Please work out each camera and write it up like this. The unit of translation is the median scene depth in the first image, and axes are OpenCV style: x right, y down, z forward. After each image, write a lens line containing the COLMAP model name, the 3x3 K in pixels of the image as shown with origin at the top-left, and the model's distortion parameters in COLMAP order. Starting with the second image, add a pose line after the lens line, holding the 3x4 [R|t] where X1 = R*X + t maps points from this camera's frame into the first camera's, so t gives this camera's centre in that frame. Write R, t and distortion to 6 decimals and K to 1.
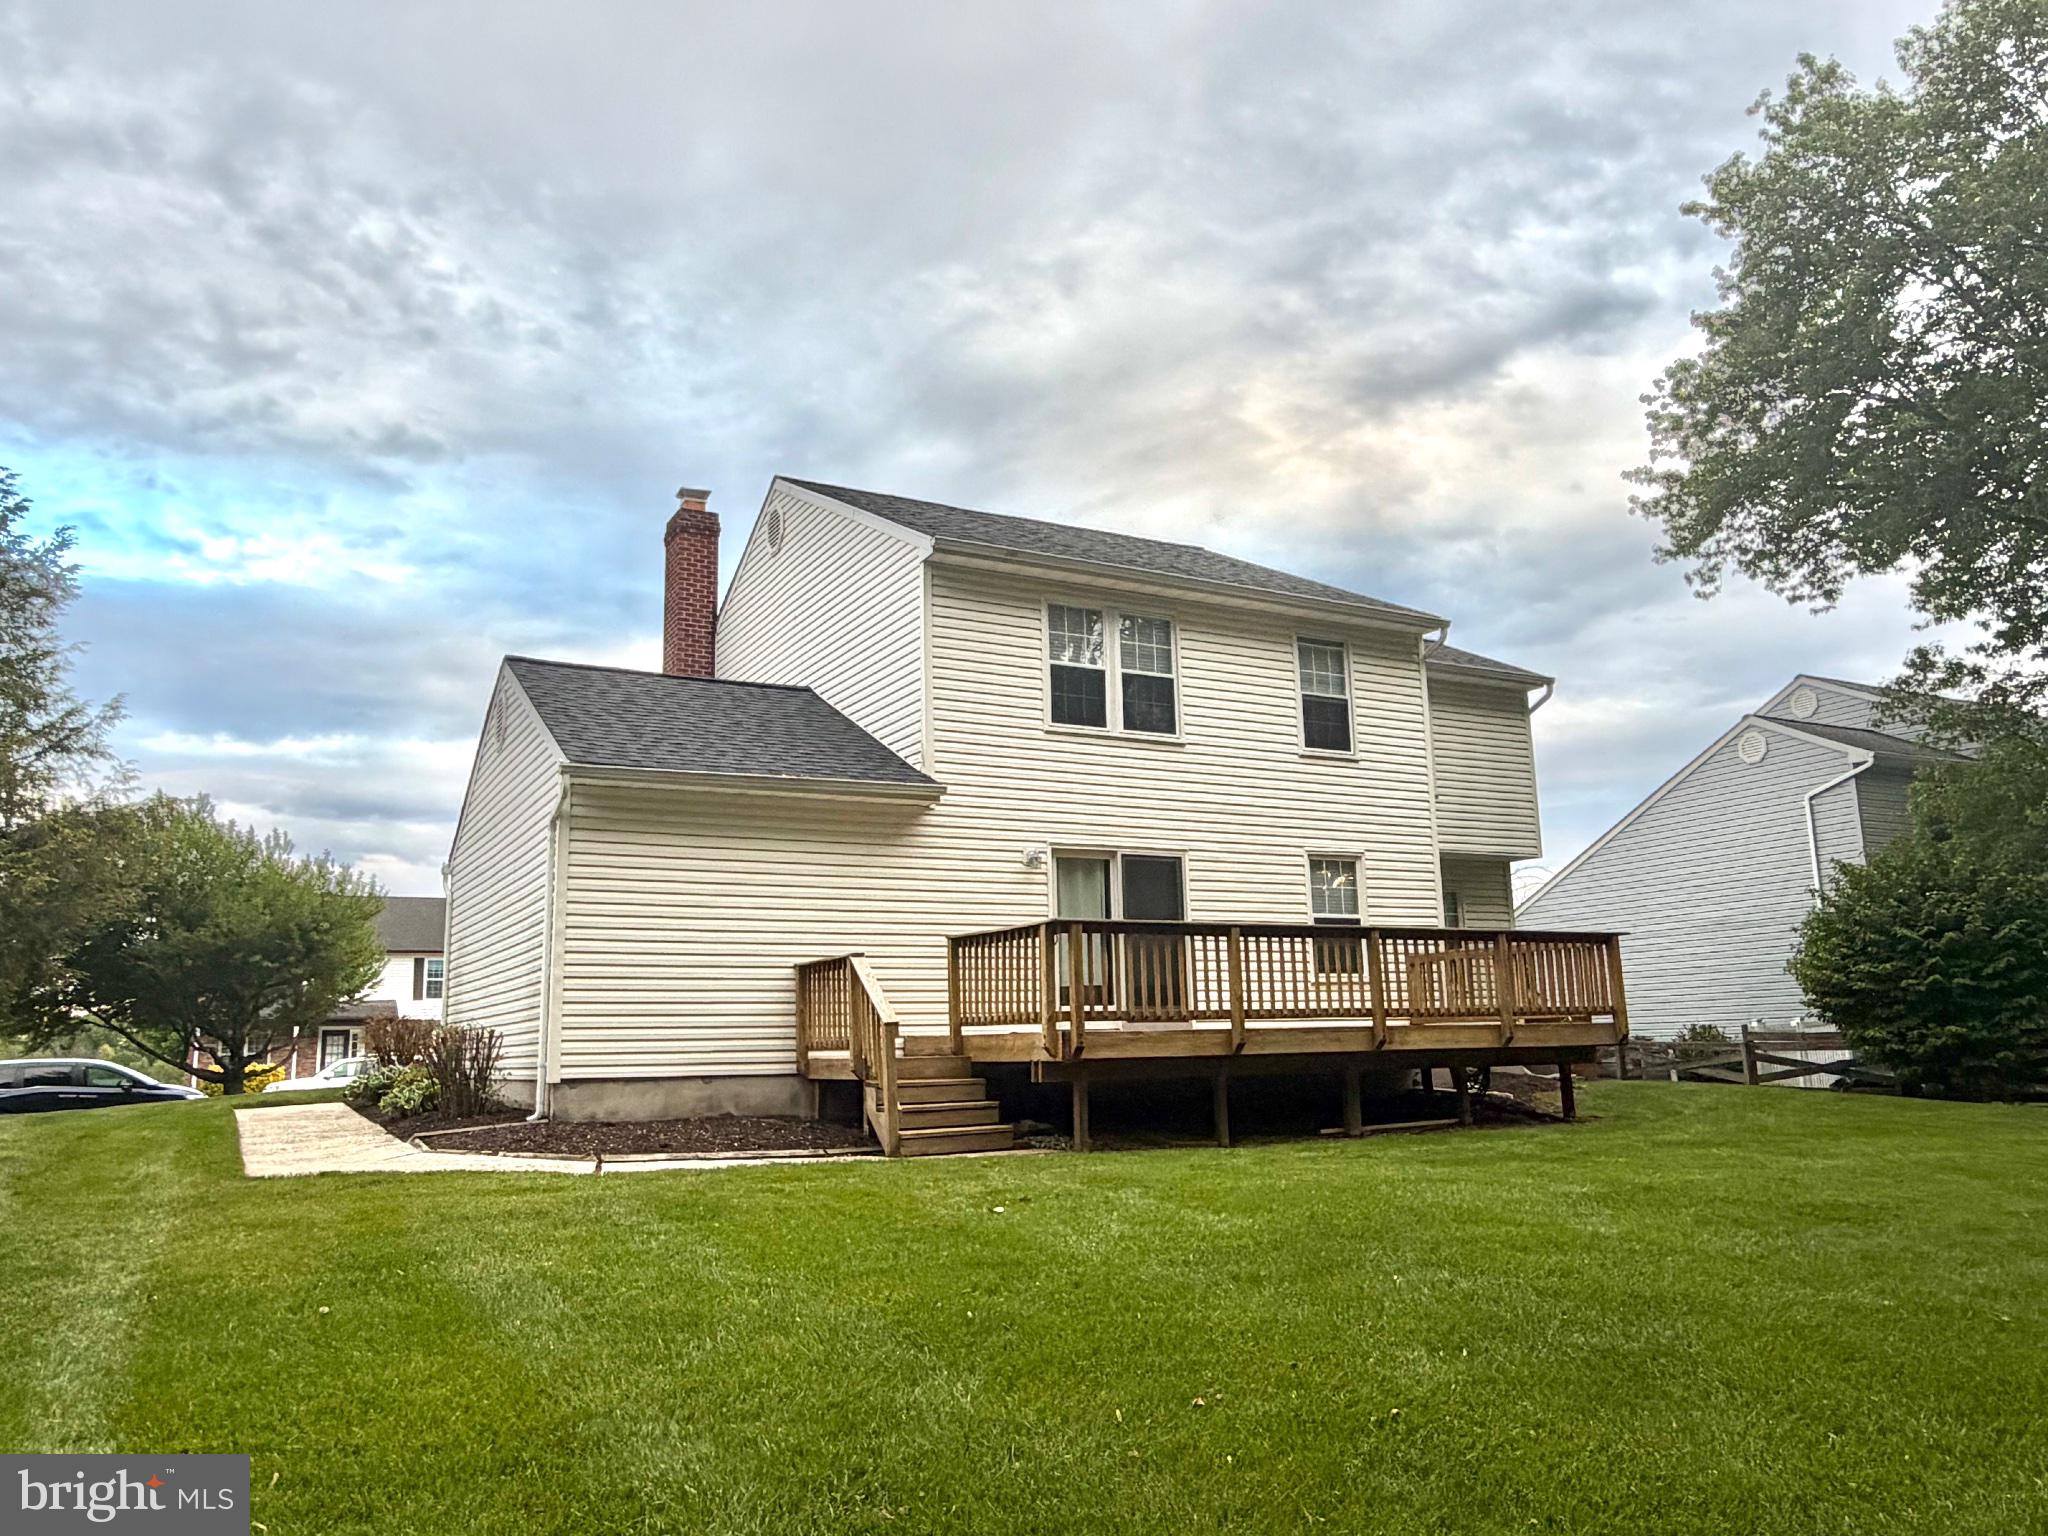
lens RADIAL K [[1543.9, 0, 1024.0], [0, 1543.9, 768.0], [0, 0, 1]] dist [0.033670, -0.003758]
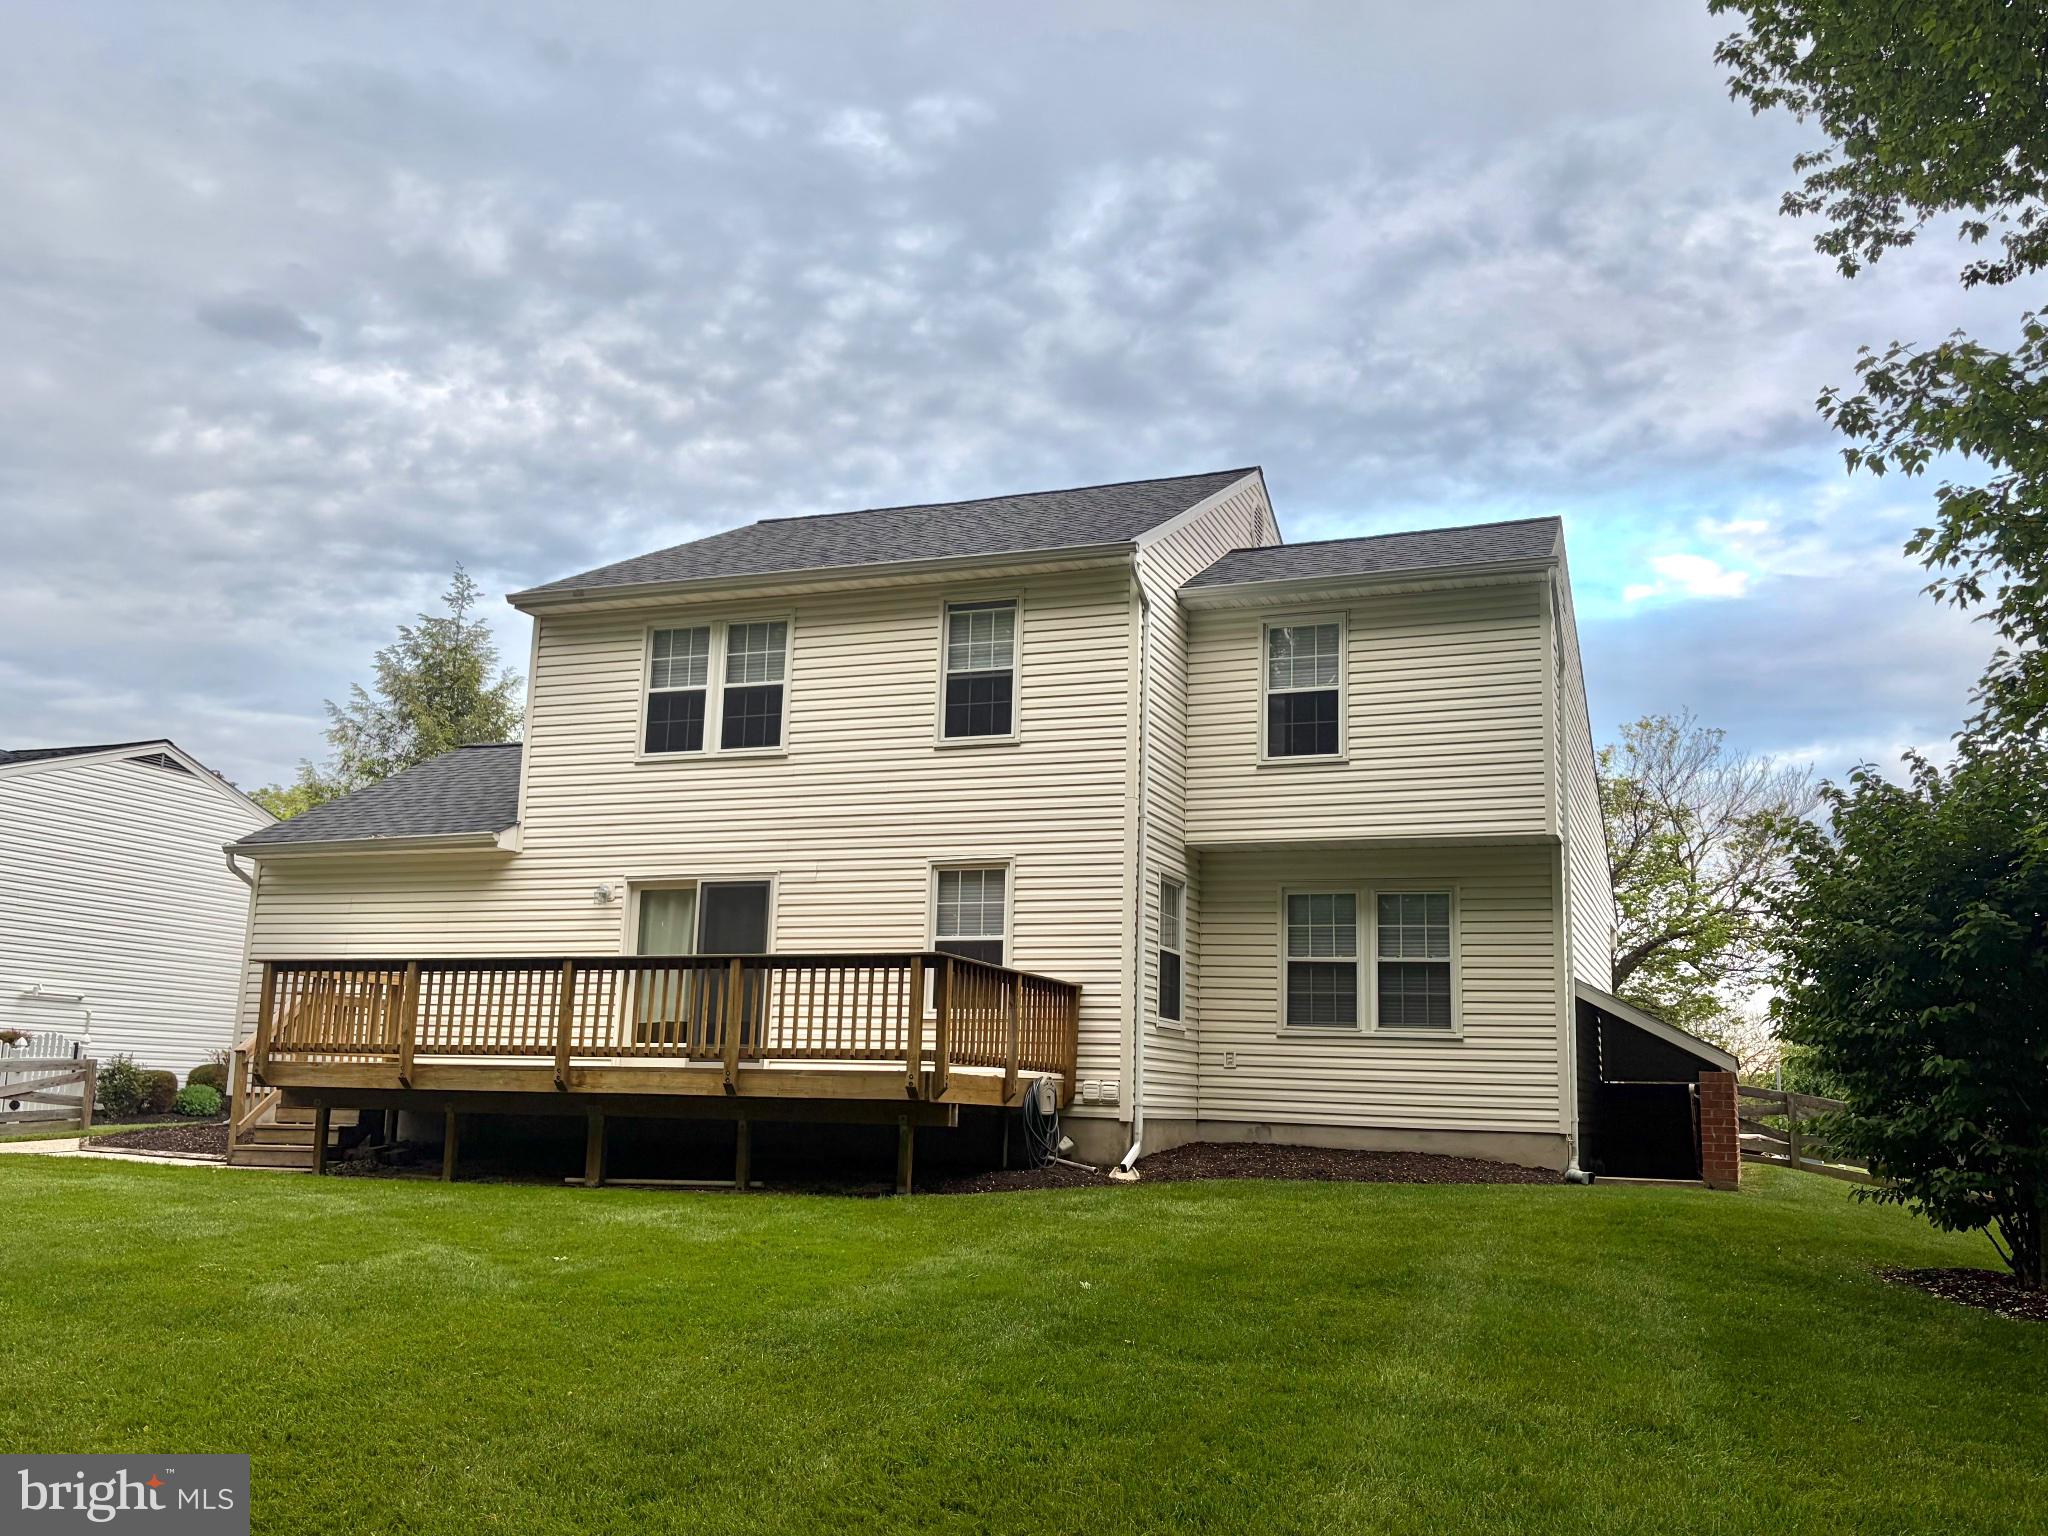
lens RADIAL K [[1651.8, 0, 1026.4], [0, 1651.8, 820.7], [0, 0, 1]] dist [0.001752, -0.002333]
pose [[0.658566, -0.086003, -0.747592, 0.929818], [0.098456, 0.994756, -0.027706, 0.064270], [0.746054, -0.055359, 0.663580, 0.470554]]
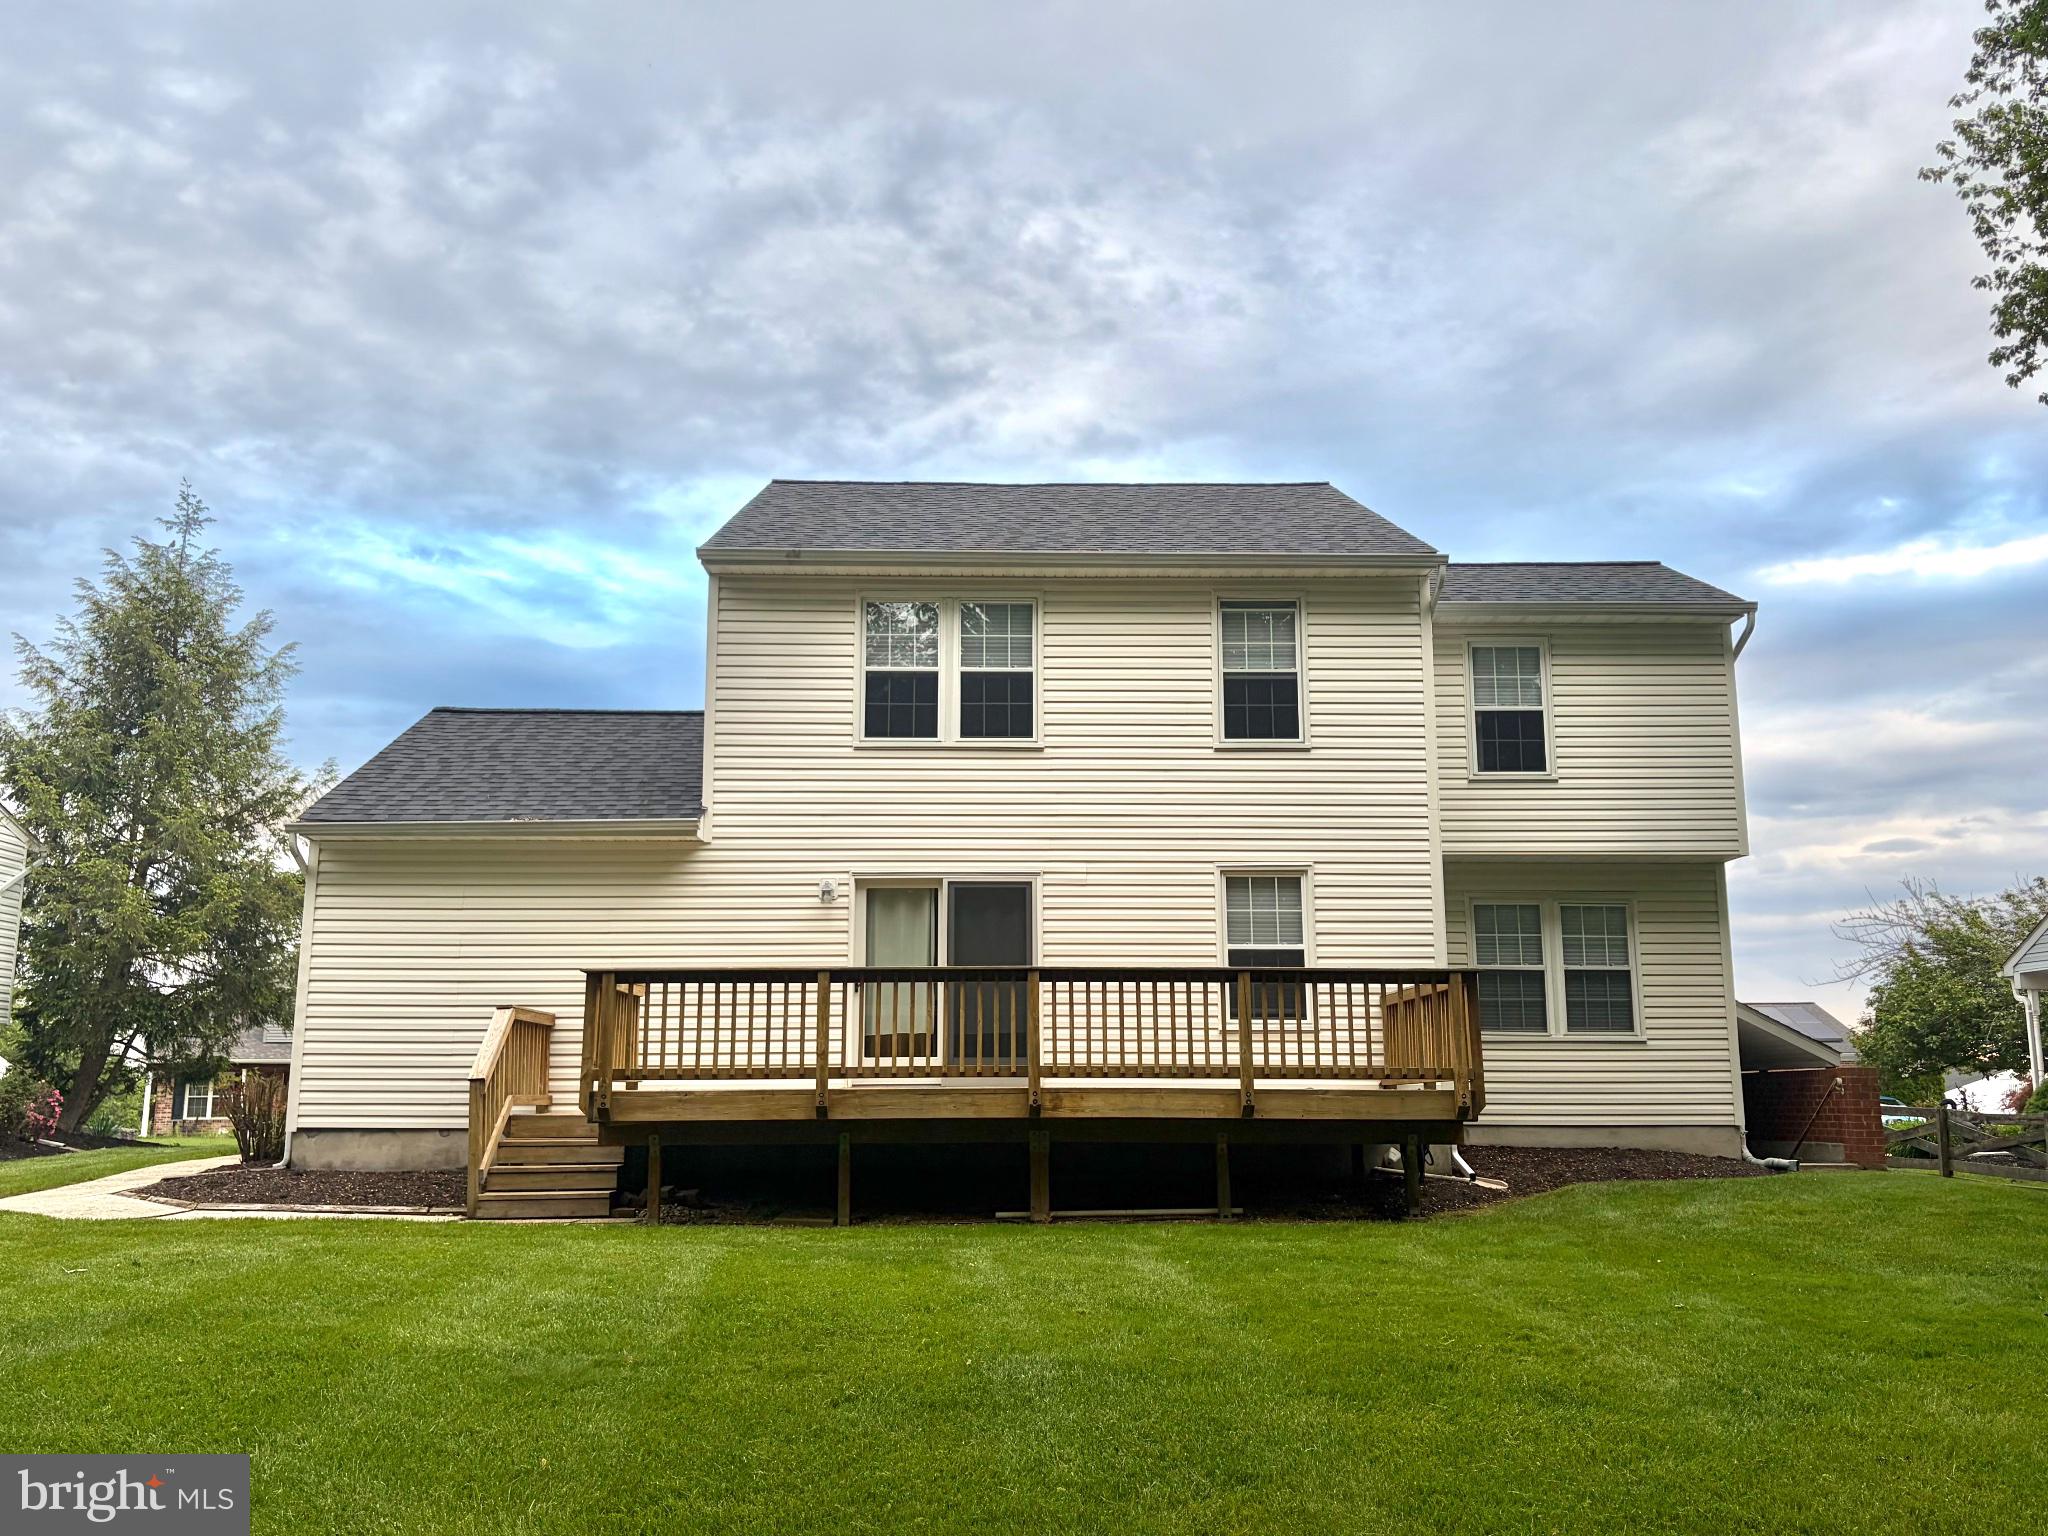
lens RADIAL K [[1786.9, 0, 985.1], [0, 1786.9, 767.1], [0, 0, 1]] dist [-0.044823, 0.000014]
pose [[0.887722, -0.069769, -0.455063, 0.525302], [0.069051, 0.997447, -0.018223, 0.010374], [0.455173, -0.015245, 0.890273, 0.123956]]
